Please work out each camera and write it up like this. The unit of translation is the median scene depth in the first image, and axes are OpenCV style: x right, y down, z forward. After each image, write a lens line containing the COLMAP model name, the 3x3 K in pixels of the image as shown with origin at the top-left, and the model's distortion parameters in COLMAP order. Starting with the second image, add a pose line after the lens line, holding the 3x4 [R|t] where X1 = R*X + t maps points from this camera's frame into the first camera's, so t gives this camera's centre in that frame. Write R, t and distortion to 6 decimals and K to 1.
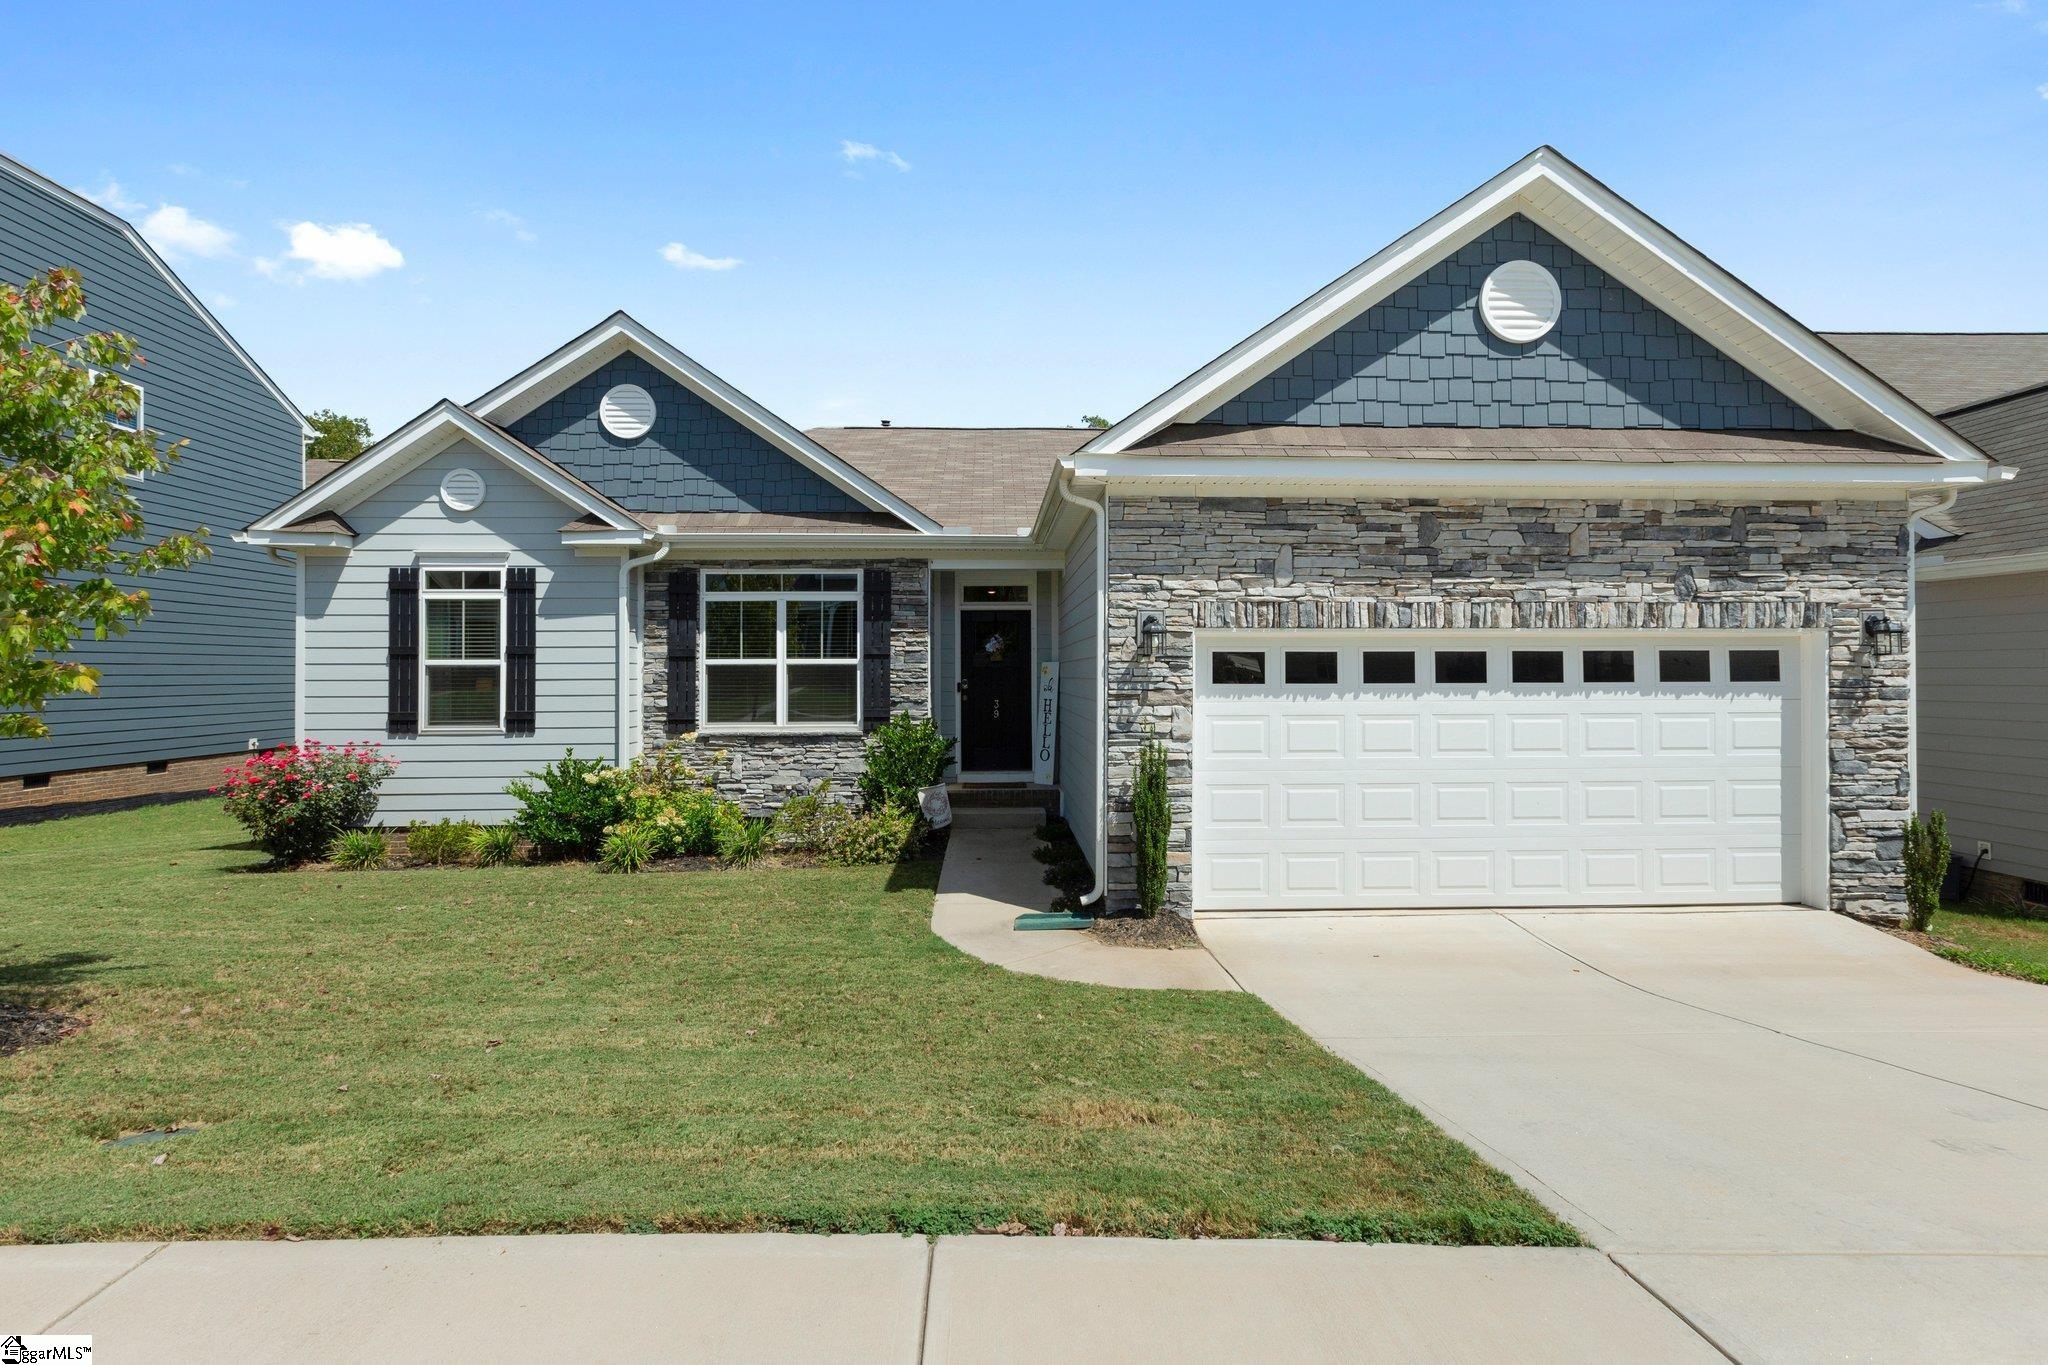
lens RADIAL K [[920.2, 0, 1040.7], [0, 920.2, 674.1], [0, 0, 1]] dist [0.002207, 0.000182]
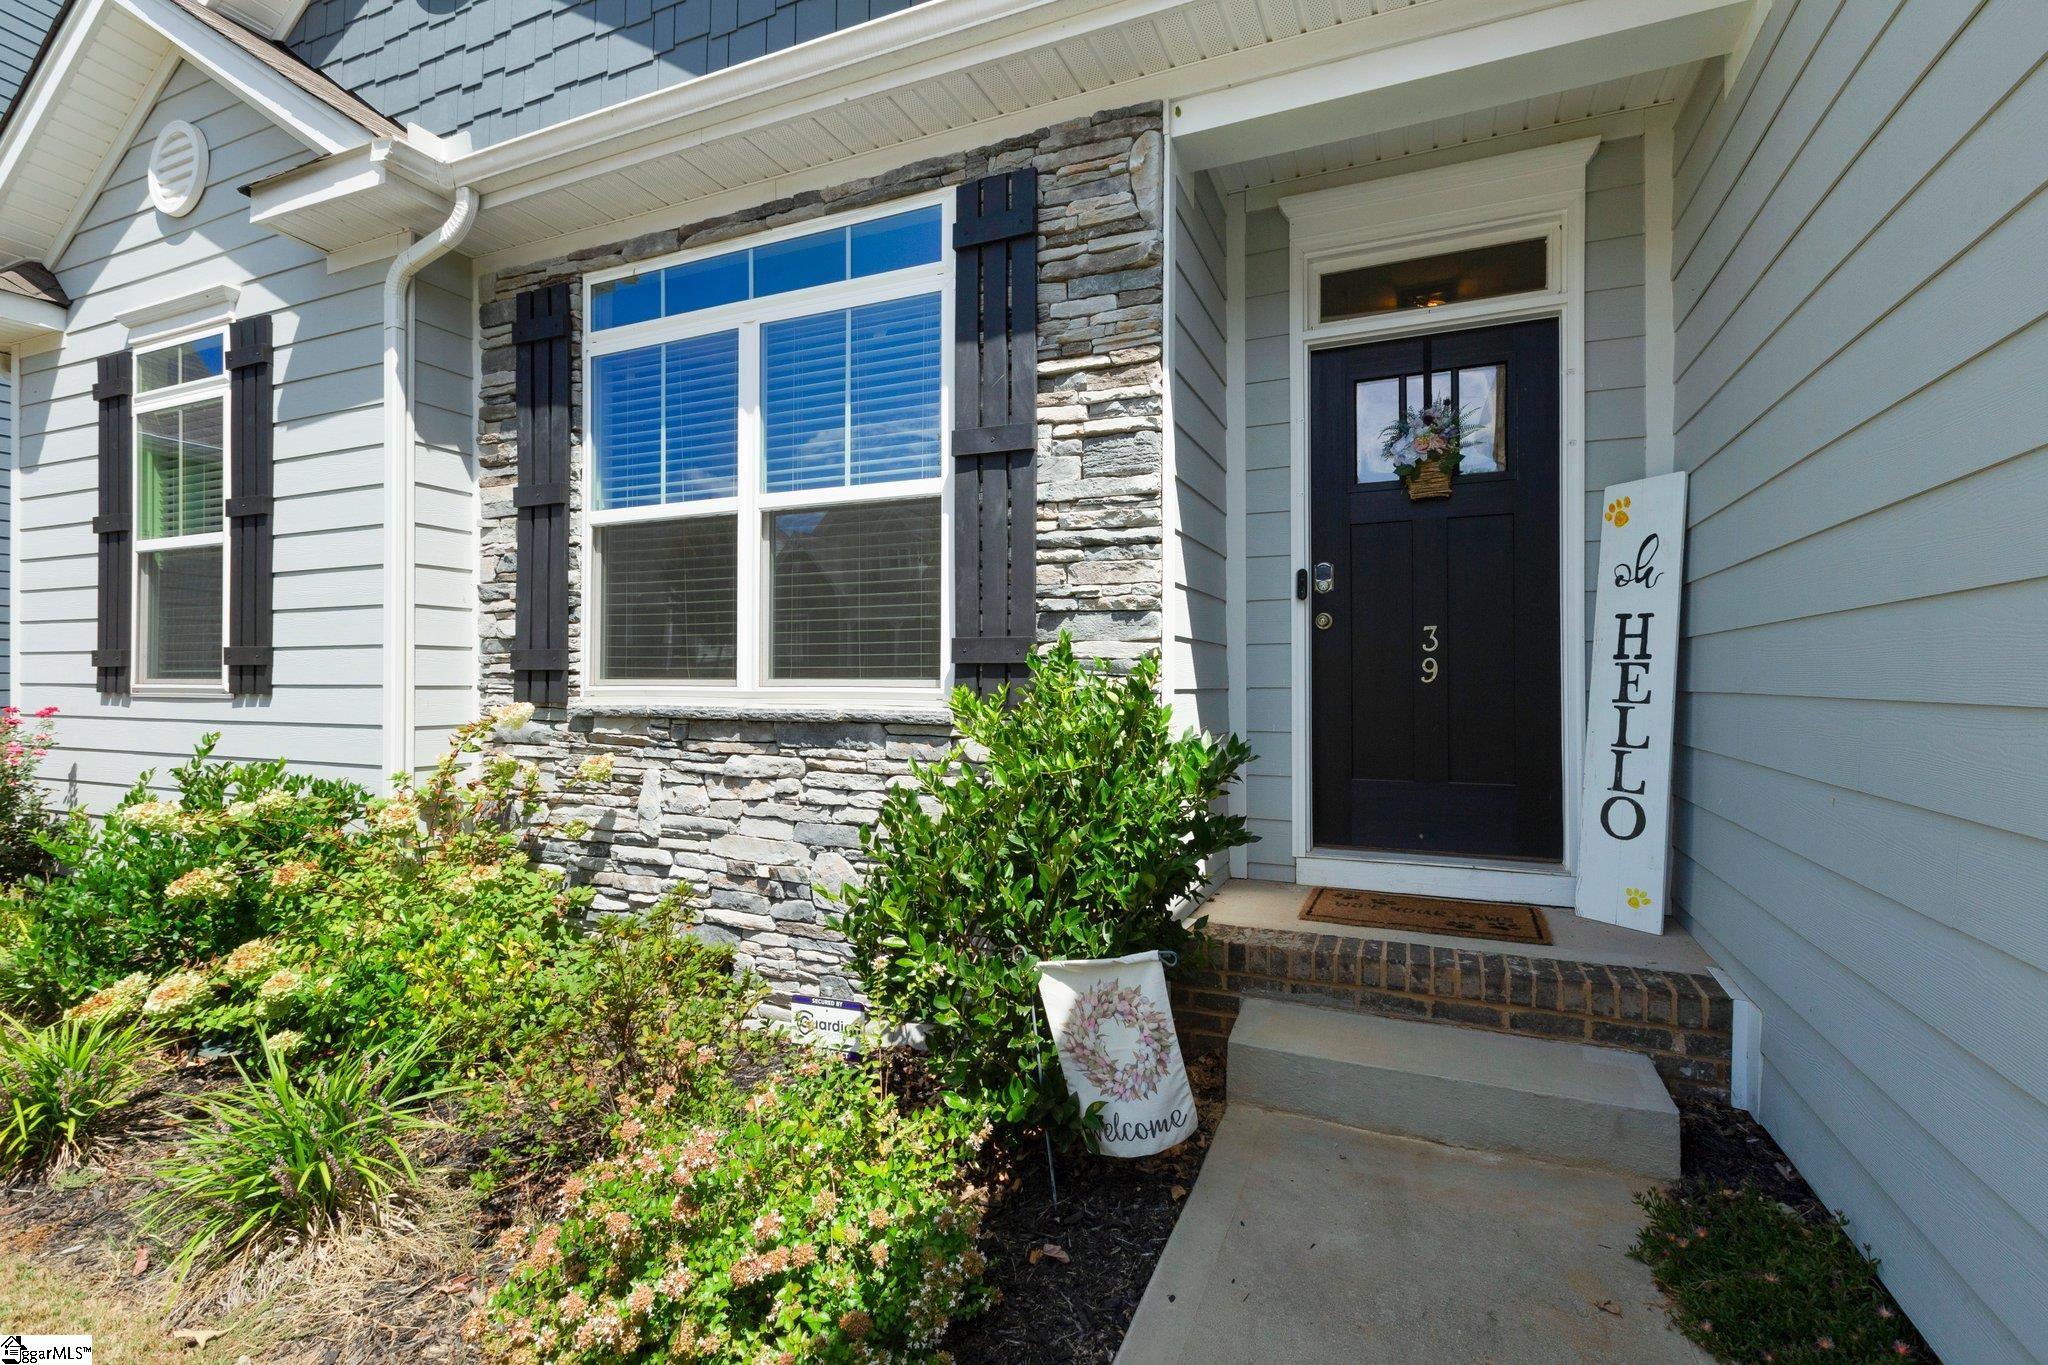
lens RADIAL K [[920.2, 0, 1040.7], [0, 920.2, 674.1], [0, 0, 1]] dist [0.002207, 0.000182]
pose [[0.897038, 0.001501, -0.441950, -0.032129], [-0.004044, 0.999980, -0.004812, 0.051682], [0.441934, 0.006103, 0.897027, 0.740964]]
